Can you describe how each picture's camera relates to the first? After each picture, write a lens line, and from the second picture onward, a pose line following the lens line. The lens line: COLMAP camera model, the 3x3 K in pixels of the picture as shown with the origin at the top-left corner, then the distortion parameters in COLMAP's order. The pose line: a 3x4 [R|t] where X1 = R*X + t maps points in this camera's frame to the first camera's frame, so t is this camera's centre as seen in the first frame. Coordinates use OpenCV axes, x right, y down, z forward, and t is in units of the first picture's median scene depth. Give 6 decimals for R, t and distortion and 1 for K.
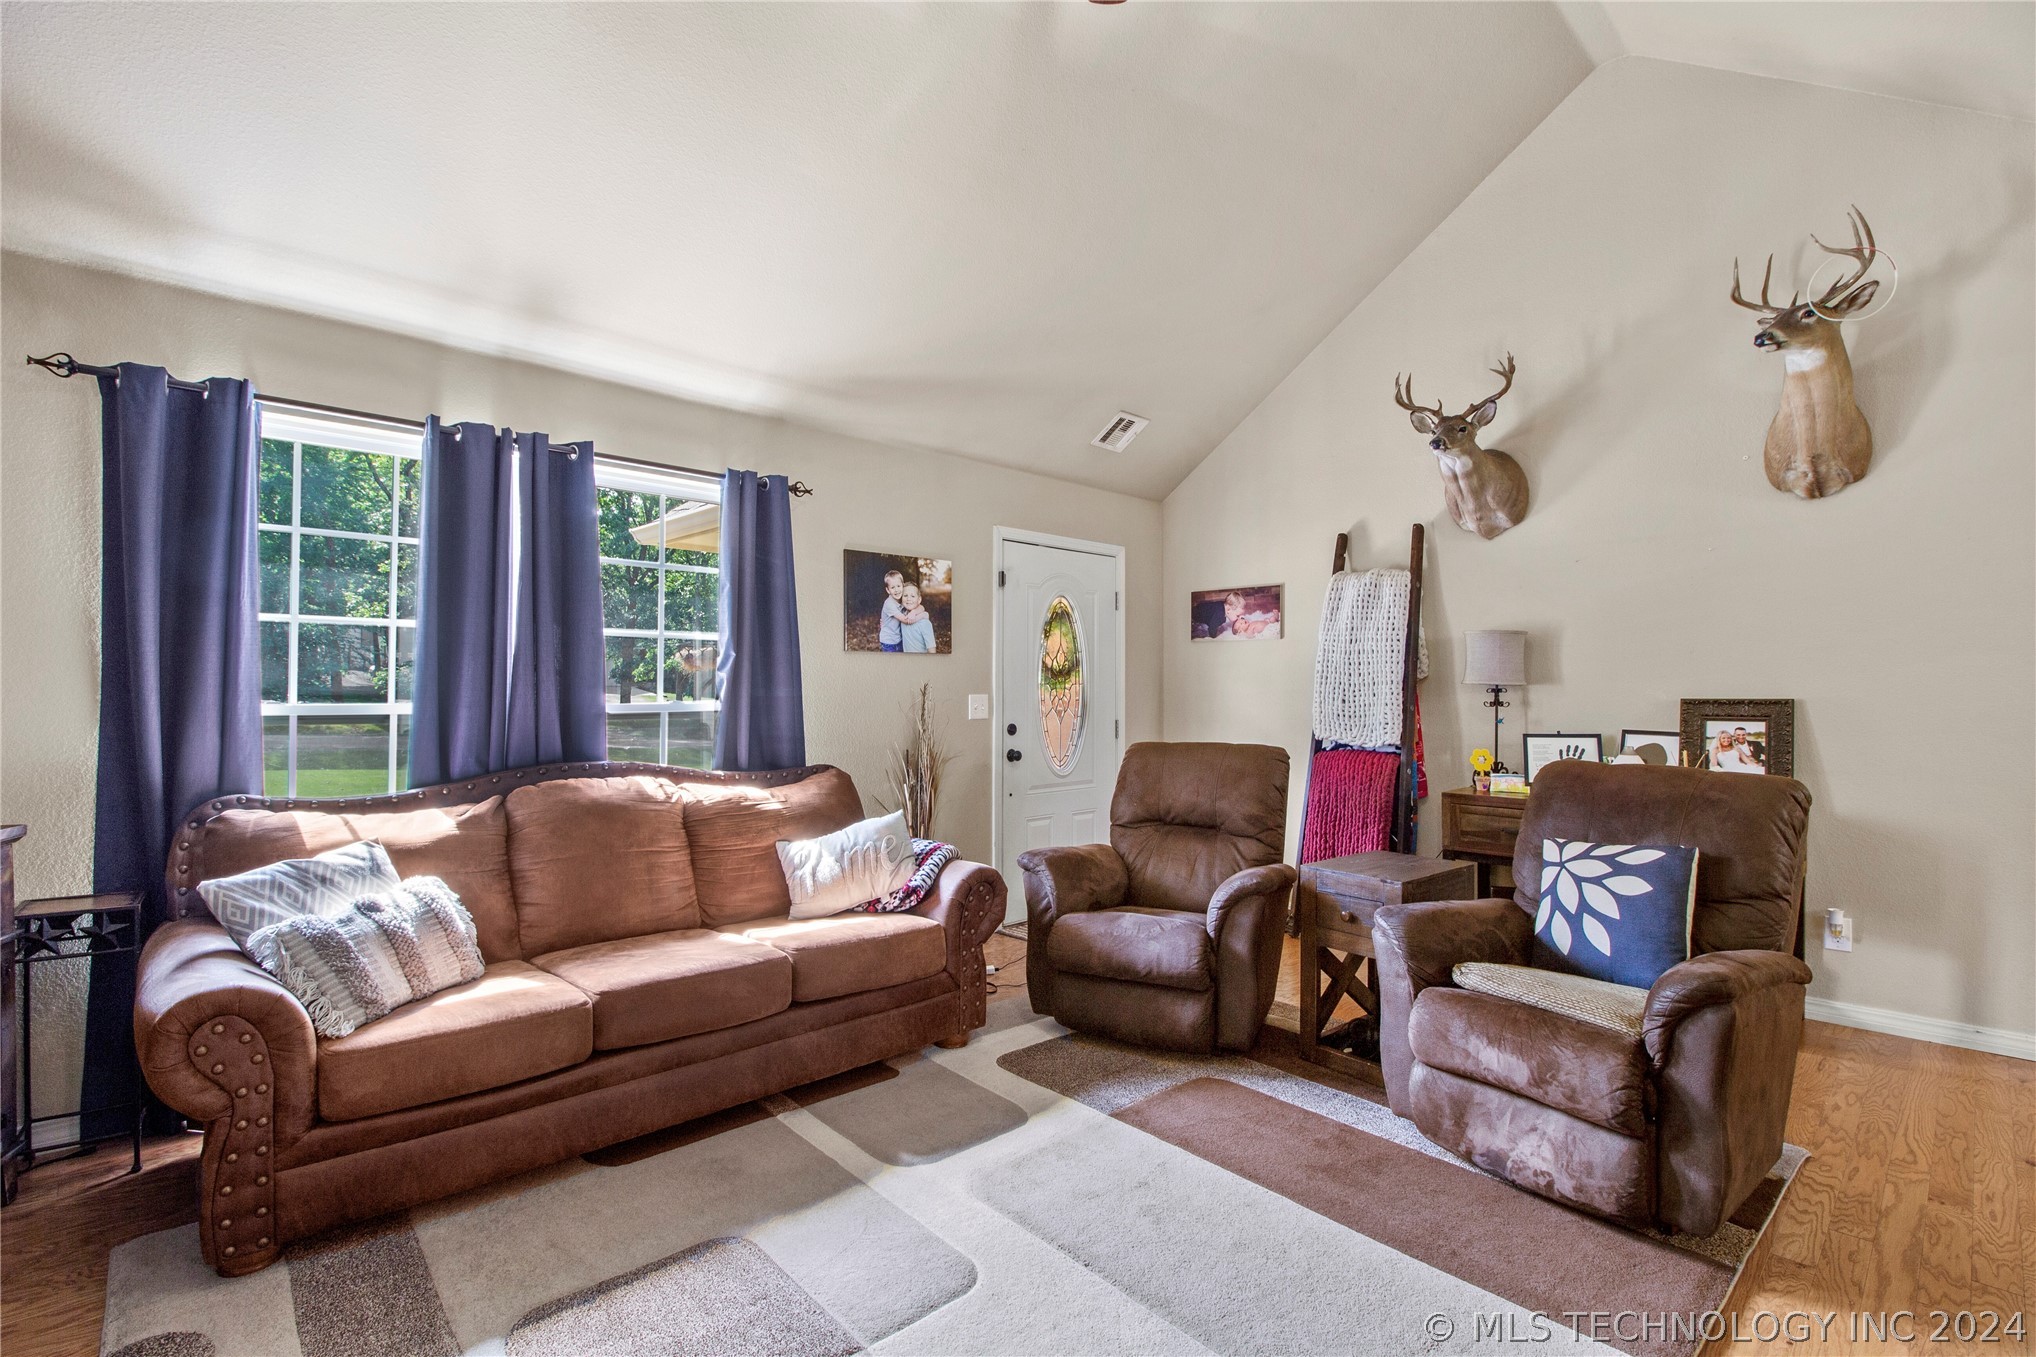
lens RADIAL K [[966.1, 0, 1019.4], [0, 966.1, 684.2], [0, 0, 1]] dist [-0.005405, -0.006363]
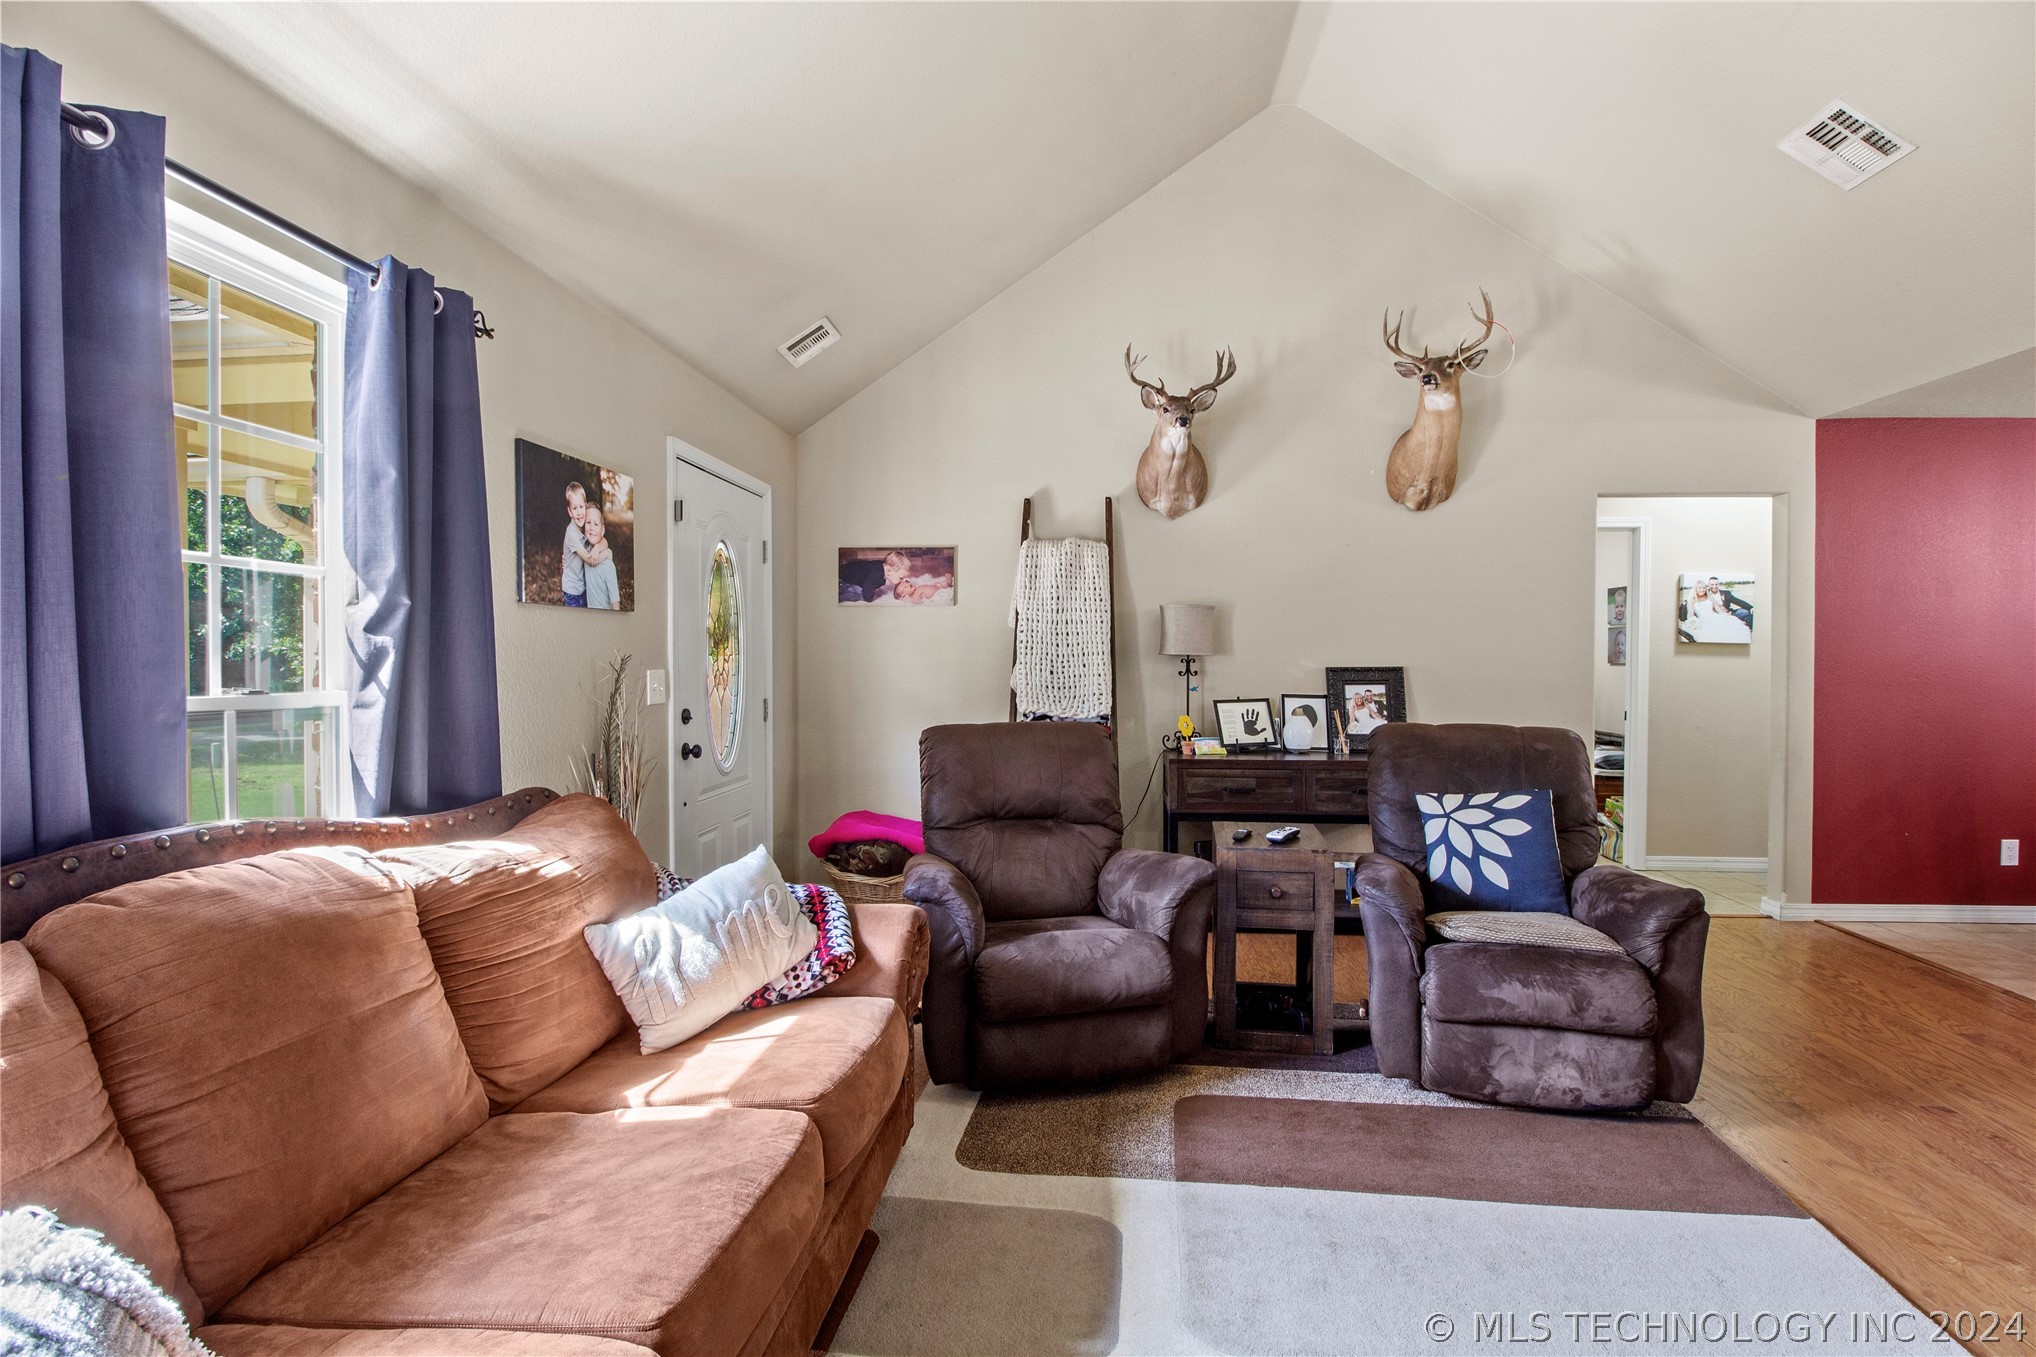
lens RADIAL K [[966.1, 0, 1026.9], [0, 966.1, 681.7], [0, 0, 1]] dist [-0.005405, -0.006363]
pose [[0.742154, -0.019648, 0.669942, -0.441375], [-0.000204, 0.999564, 0.029541, -0.002377], [-0.670230, -0.022061, 0.741826, 0.393213]]
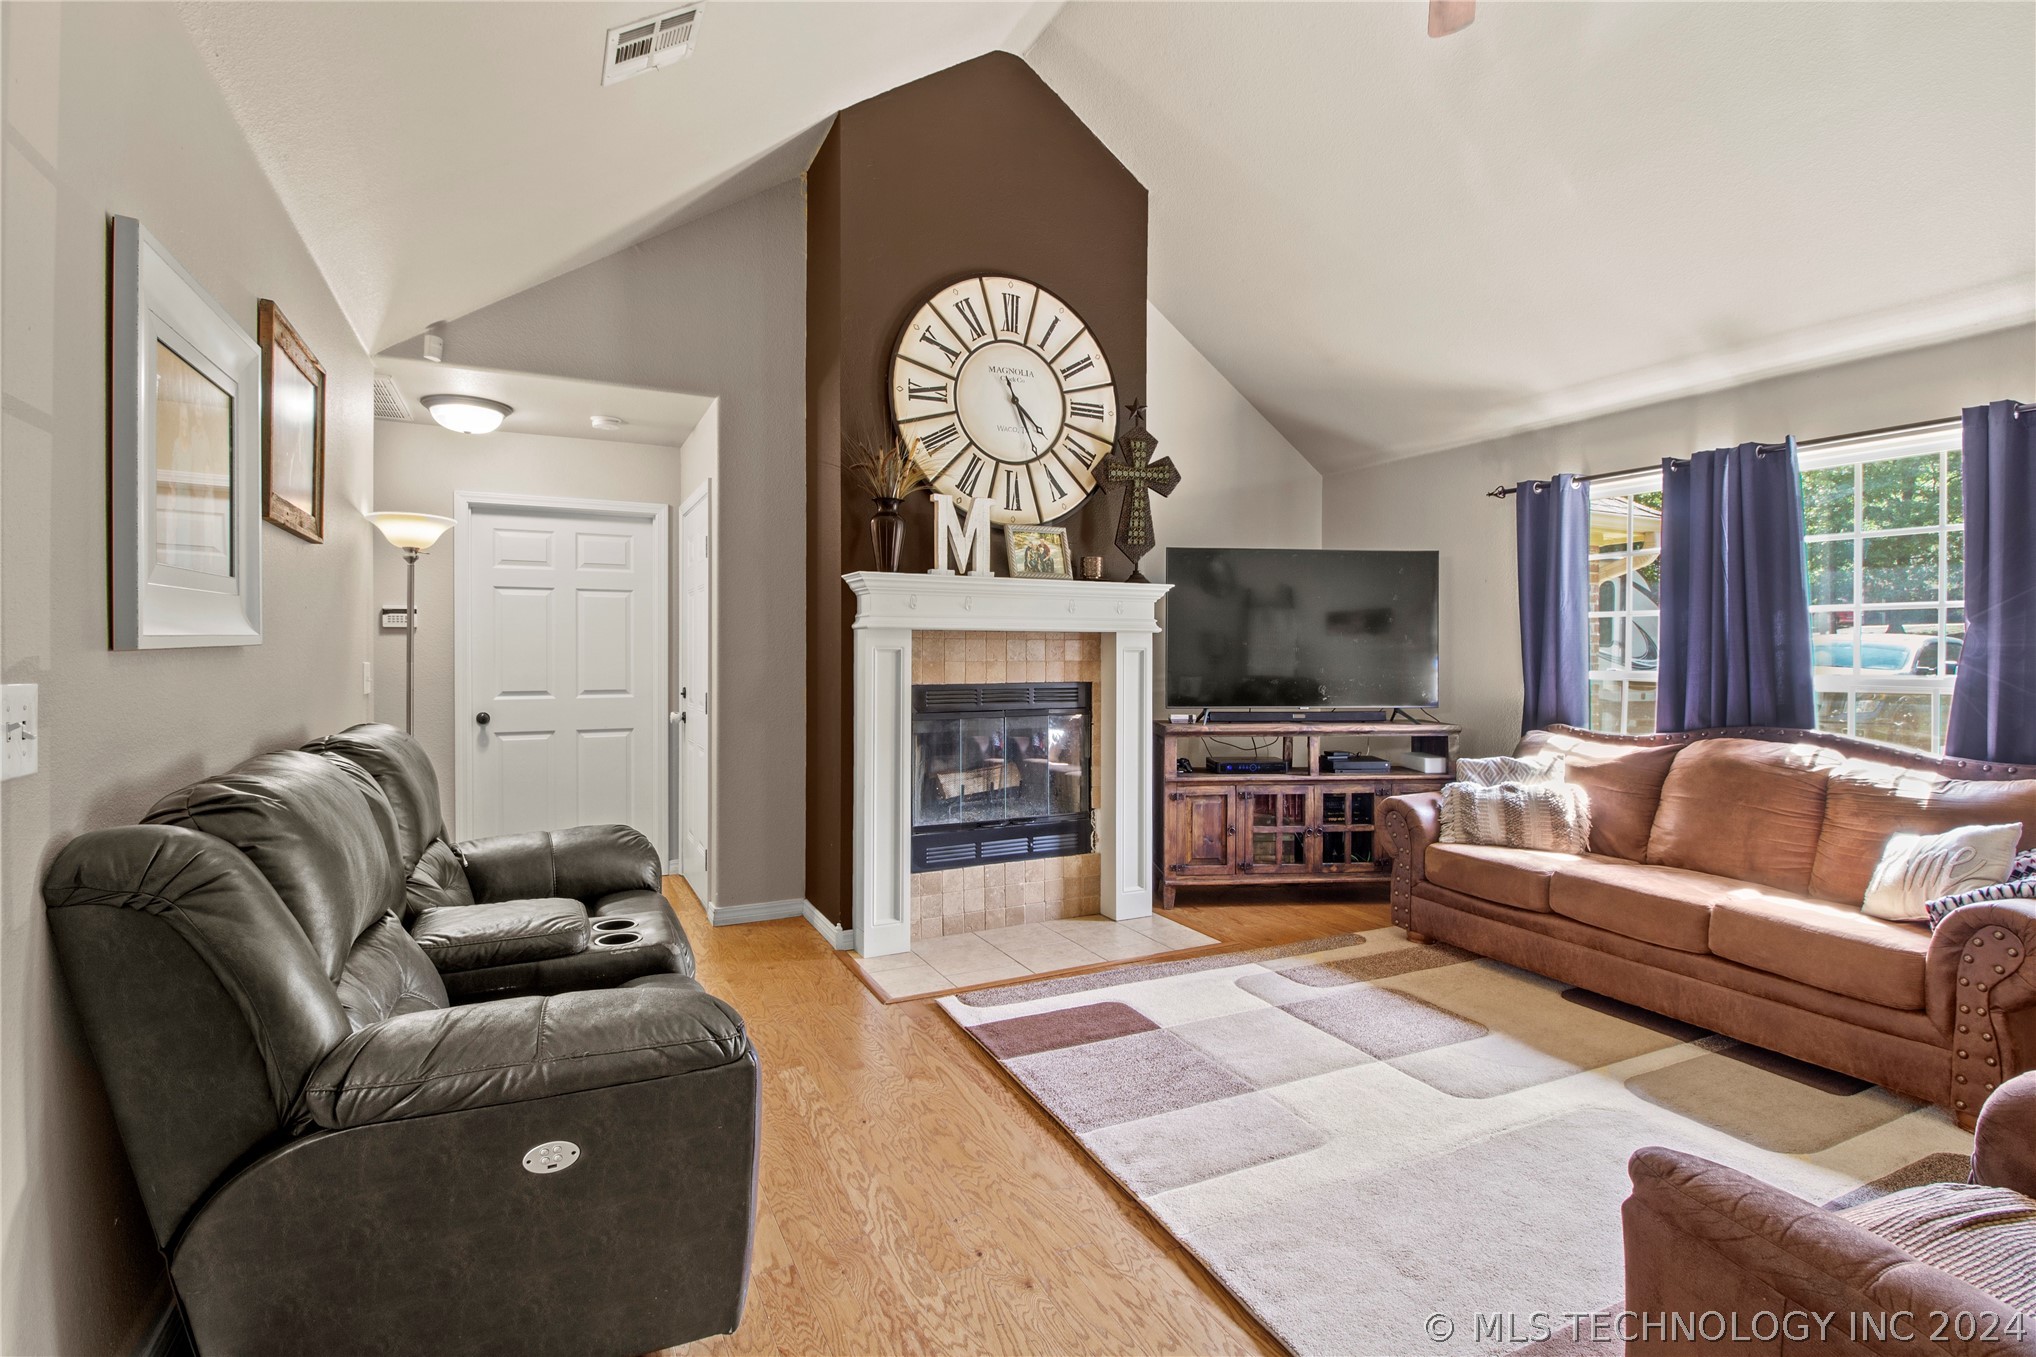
lens RADIAL K [[966.1, 0, 1028.1], [0, 966.1, 672.8], [0, 0, 1]] dist [-0.005405, -0.006363]
pose [[-0.309379, -0.007341, -0.950911, 0.811094], [-0.031086, 0.999514, 0.002398, 0.040805], [0.950431, 0.030301, -0.309457, 0.496436]]
